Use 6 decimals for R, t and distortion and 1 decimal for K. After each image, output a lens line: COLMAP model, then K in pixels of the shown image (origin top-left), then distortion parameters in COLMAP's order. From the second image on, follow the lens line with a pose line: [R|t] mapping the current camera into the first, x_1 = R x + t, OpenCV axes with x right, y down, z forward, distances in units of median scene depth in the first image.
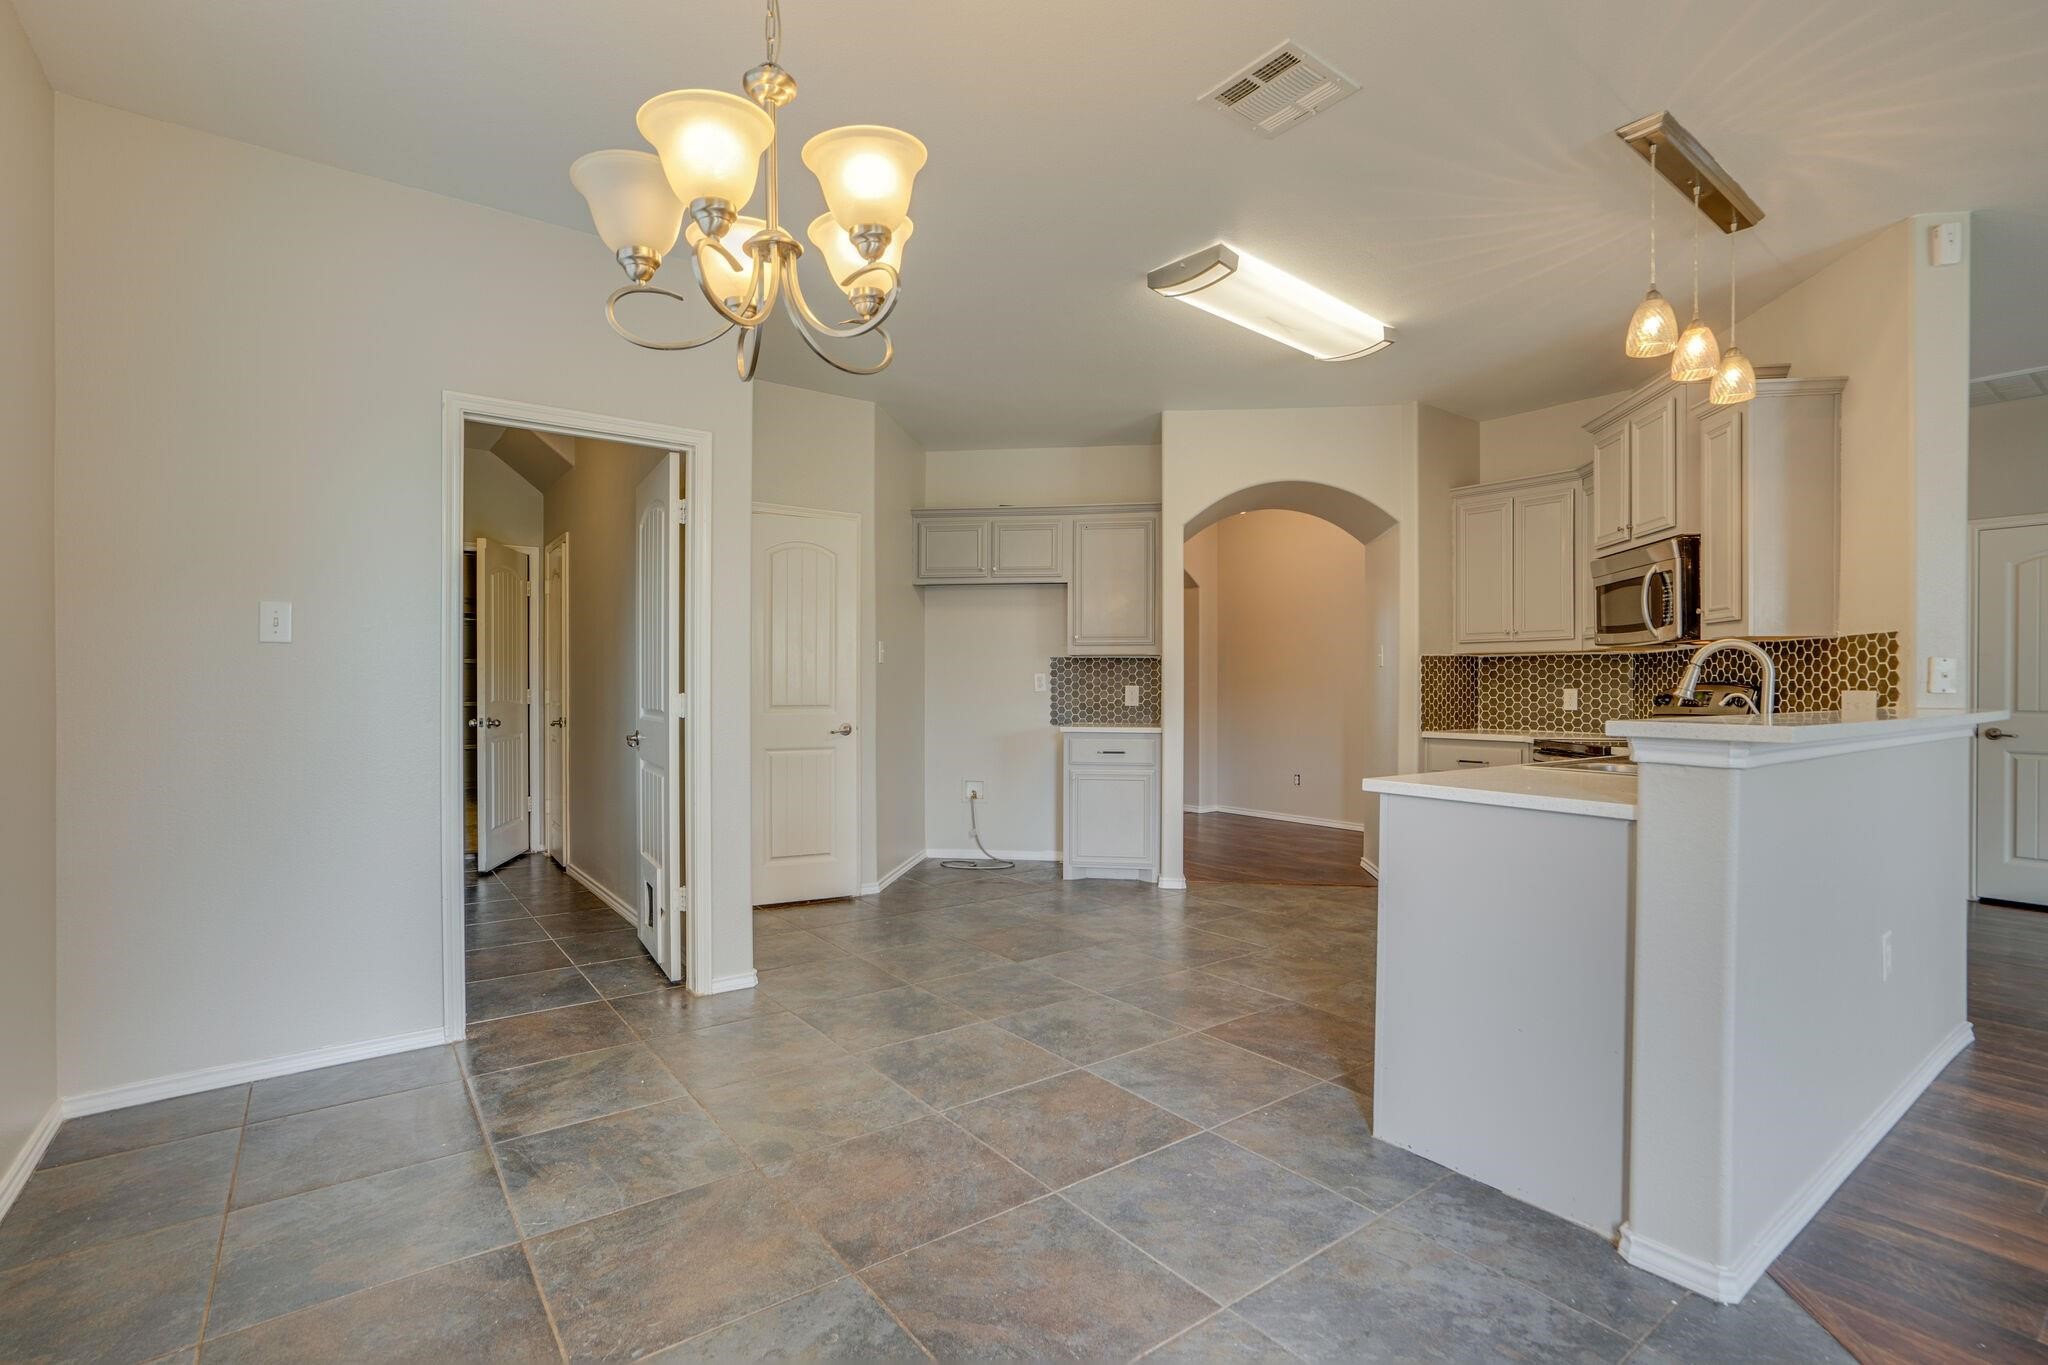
lens RADIAL K [[962.9, 0, 1027.0], [0, 962.9, 691.6], [0, 0, 1]] dist [-0.050431, 0.018335]
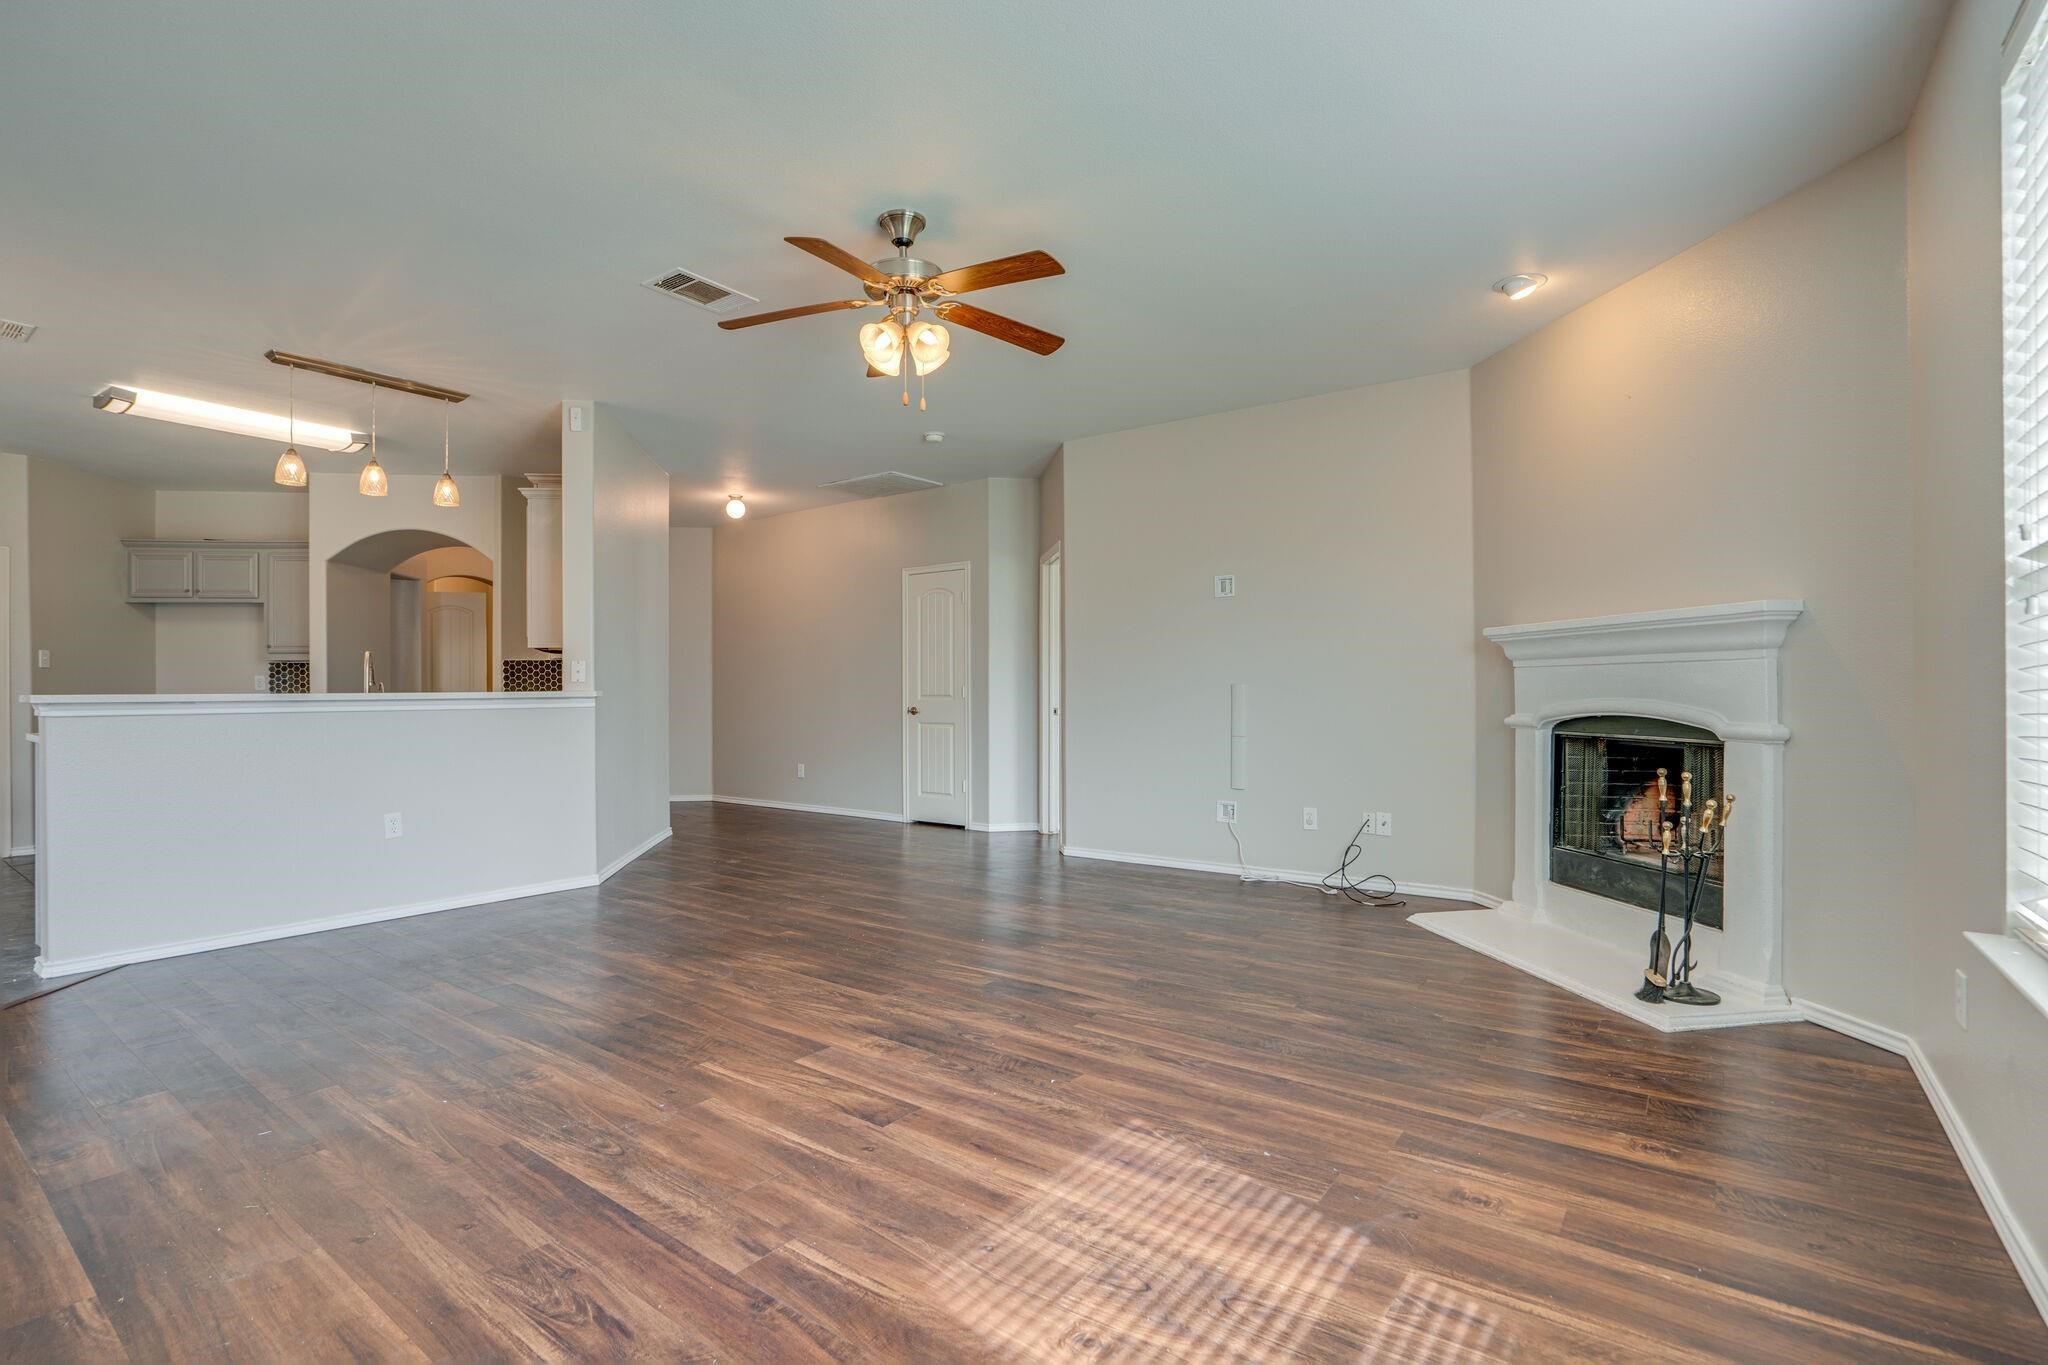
lens RADIAL K [[962.9, 0, 1025.4], [0, 962.9, 680.6], [0, 0, 1]] dist [-0.050431, 0.018335]
pose [[0.960716, -0.008301, 0.277408, 0.751568], [0.012787, 0.999815, -0.014365, 0.020955], [-0.277238, 0.017348, 0.960645, -0.510542]]
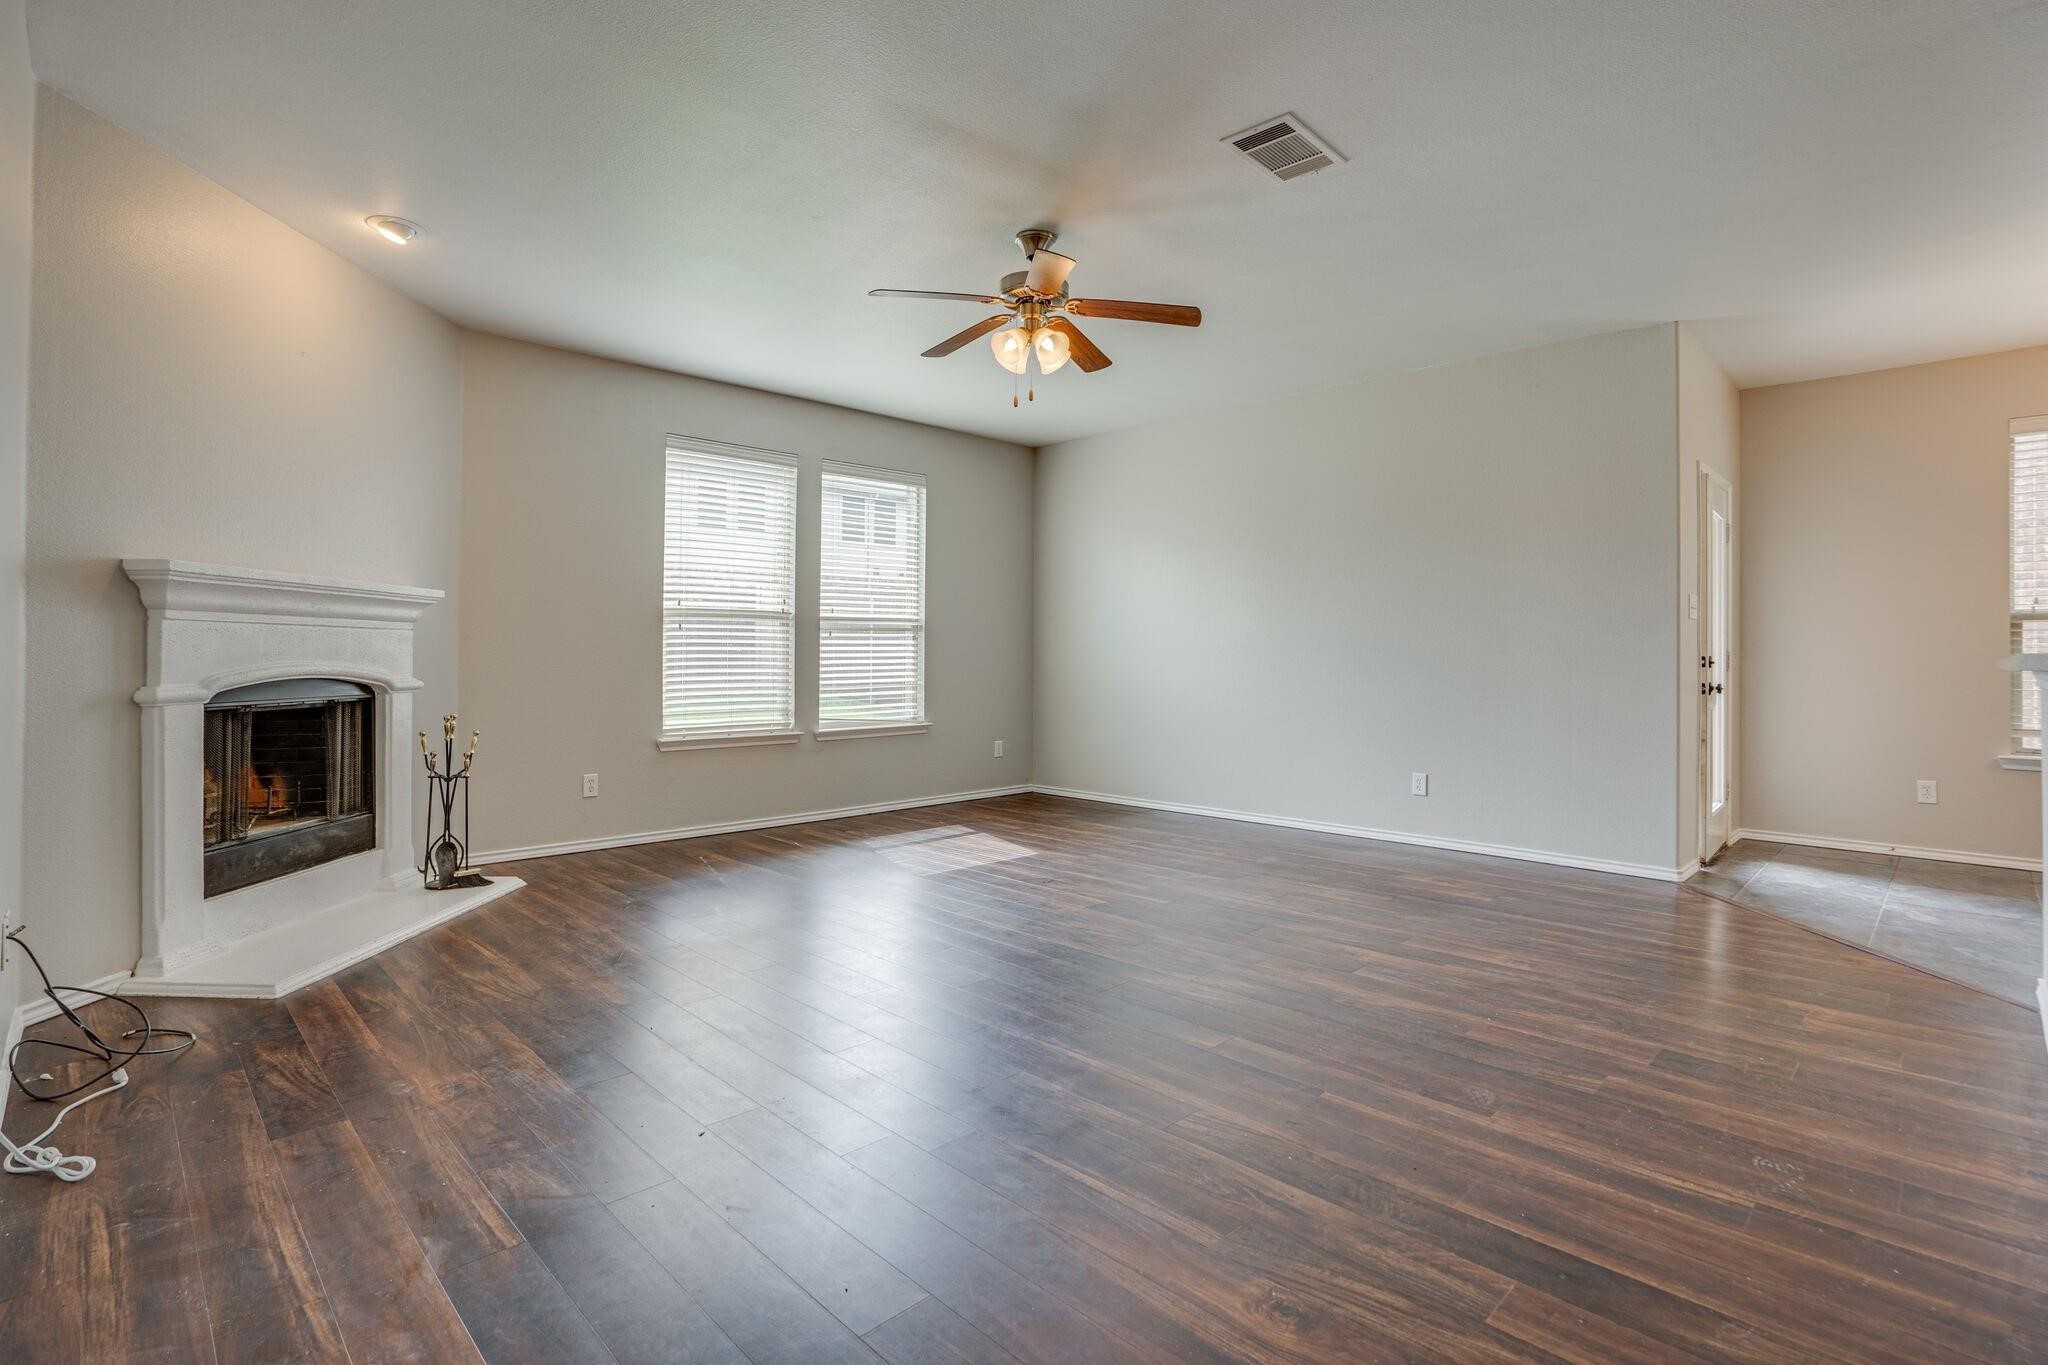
lens RADIAL K [[962.9, 0, 1024.7], [0, 962.9, 652.7], [0, 0, 1]] dist [-0.050431, 0.018335]
pose [[-0.990920, -0.013680, -0.133752, 0.951616], [-0.013985, 0.999901, 0.001339, 0.016008], [0.133720, 0.003197, -0.991014, 0.825957]]
